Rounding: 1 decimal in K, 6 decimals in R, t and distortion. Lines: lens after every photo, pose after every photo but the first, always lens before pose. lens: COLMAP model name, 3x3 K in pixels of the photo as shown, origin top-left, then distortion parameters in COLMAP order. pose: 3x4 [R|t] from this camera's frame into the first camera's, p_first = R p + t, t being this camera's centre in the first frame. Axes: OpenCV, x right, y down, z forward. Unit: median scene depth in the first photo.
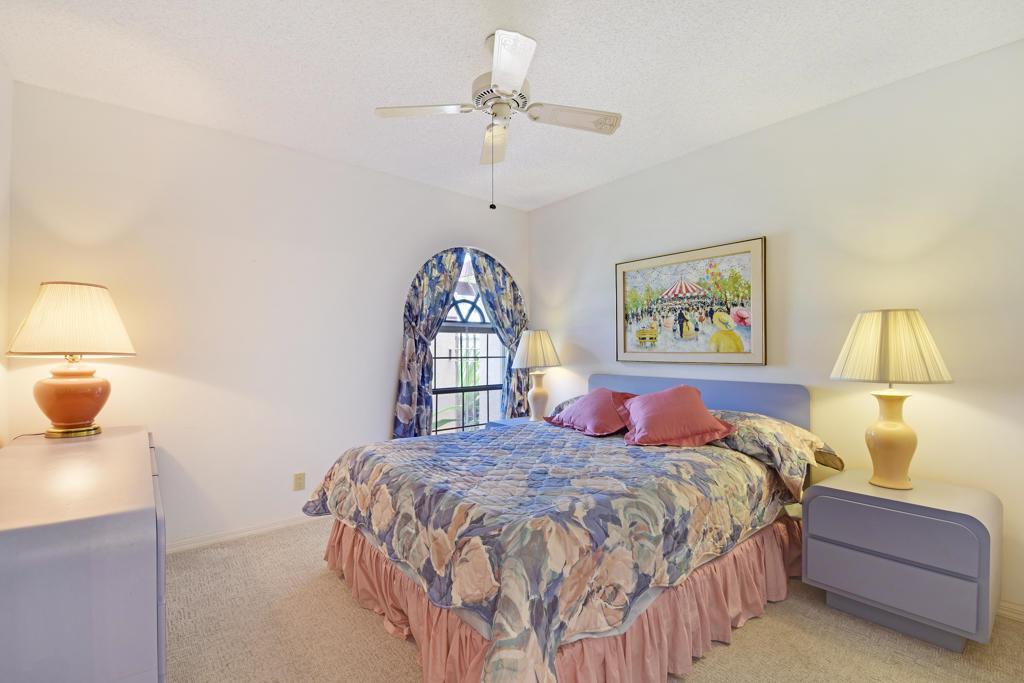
lens RADIAL K [[450.6, 0, 506.7], [0, 450.6, 351.1], [0, 0, 1]] dist [0.022997, -0.017902]
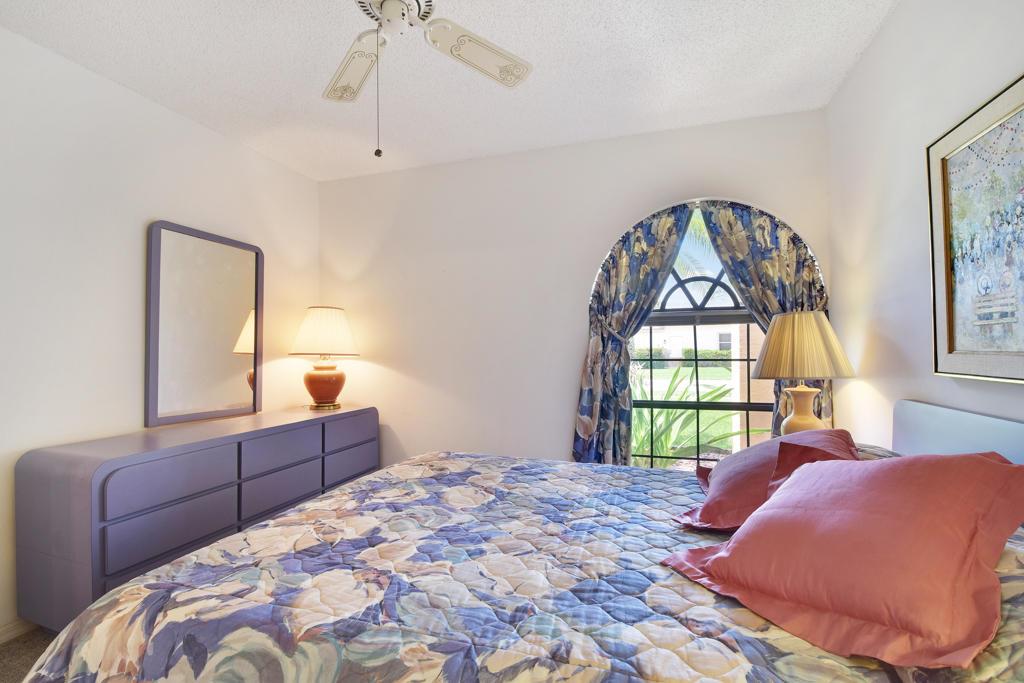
lens RADIAL K [[444.5, 0, 509.1], [0, 444.5, 357.2], [0, 0, 1]] dist [0.004044, -0.016539]
pose [[0.540647, 0.008312, -0.841208, 0.357483], [0.004656, 0.999906, 0.012872, -0.000120], [0.841237, -0.010876, 0.540558, 0.414482]]
